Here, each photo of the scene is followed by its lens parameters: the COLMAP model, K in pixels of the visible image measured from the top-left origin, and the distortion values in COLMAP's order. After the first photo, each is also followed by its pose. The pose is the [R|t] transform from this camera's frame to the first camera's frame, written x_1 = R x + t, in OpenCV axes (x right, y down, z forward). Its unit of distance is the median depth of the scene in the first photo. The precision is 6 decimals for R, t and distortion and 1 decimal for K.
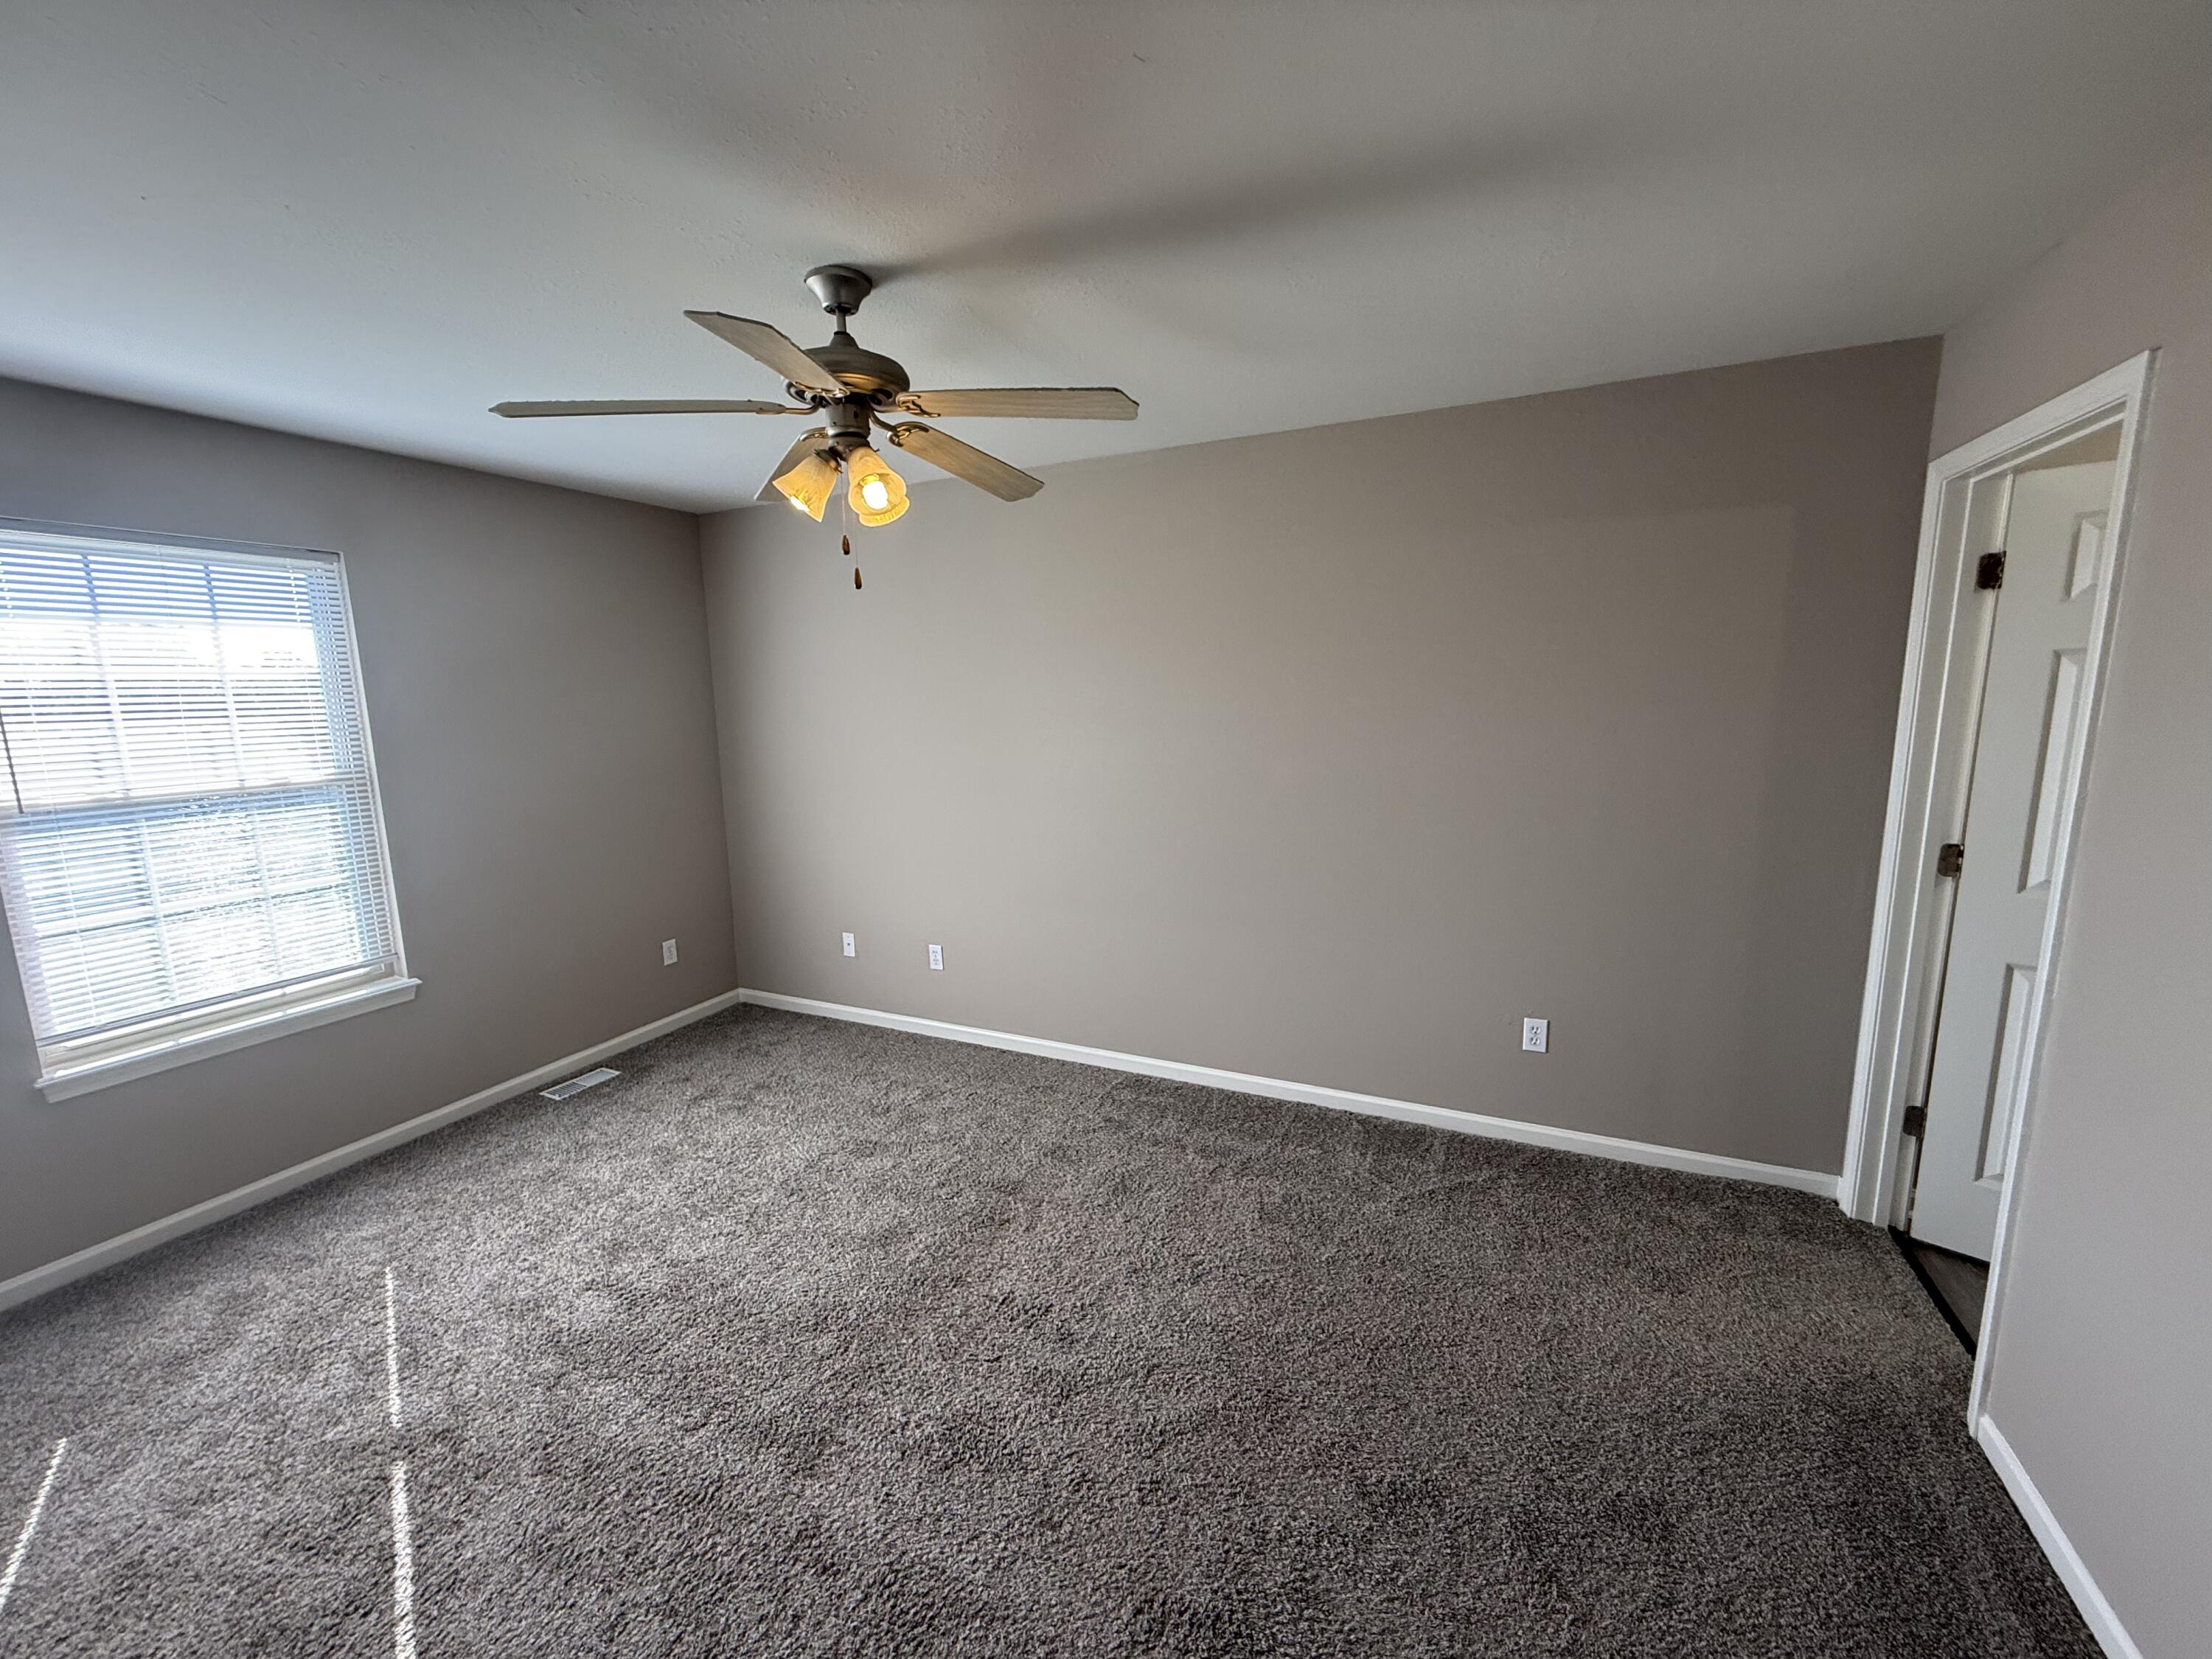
lens RADIAL K [[886.3, 0, 1097.2], [0, 886.3, 818.9], [0, 0, 1]] dist [0.003584, -0.000036]
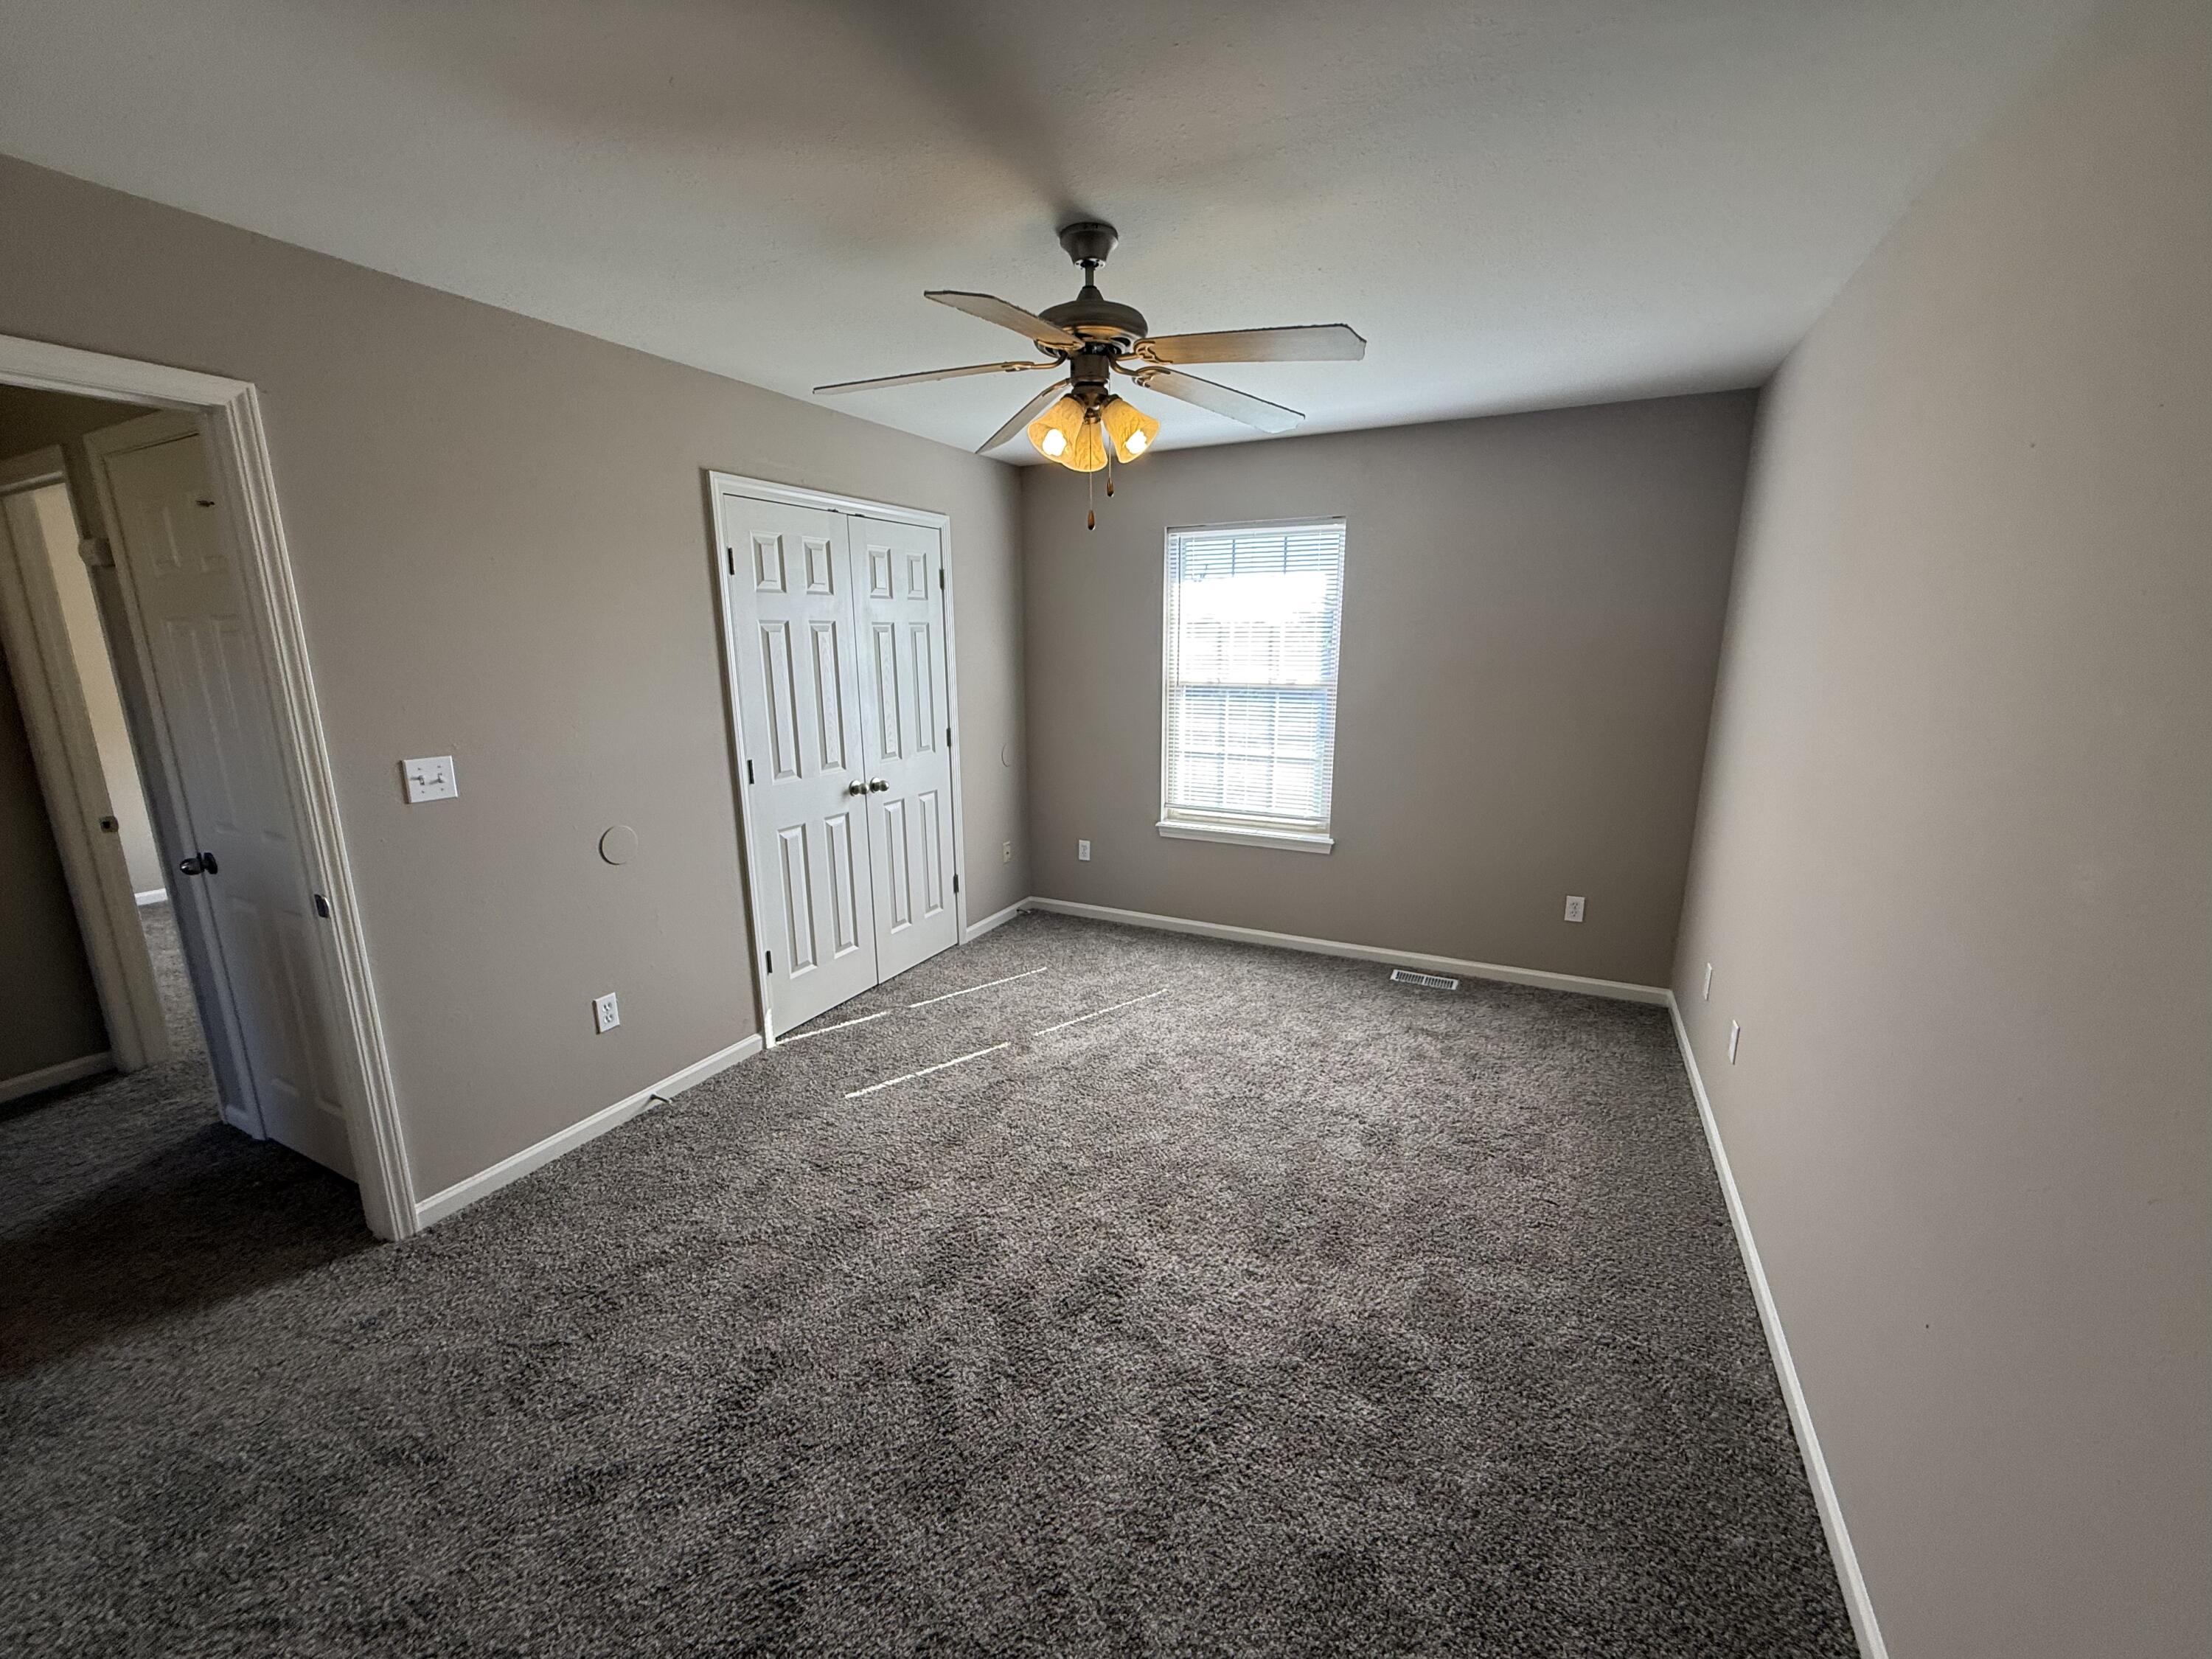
lens RADIAL K [[886.3, 0, 1096.6], [0, 886.3, 831.0], [0, 0, 1]] dist [0.003584, -0.000036]
pose [[-0.033836, 0.230465, -0.972492, 0.590680], [-0.142637, 0.961975, 0.232935, -0.101963], [0.989197, 0.146595, 0.000324, 0.728366]]
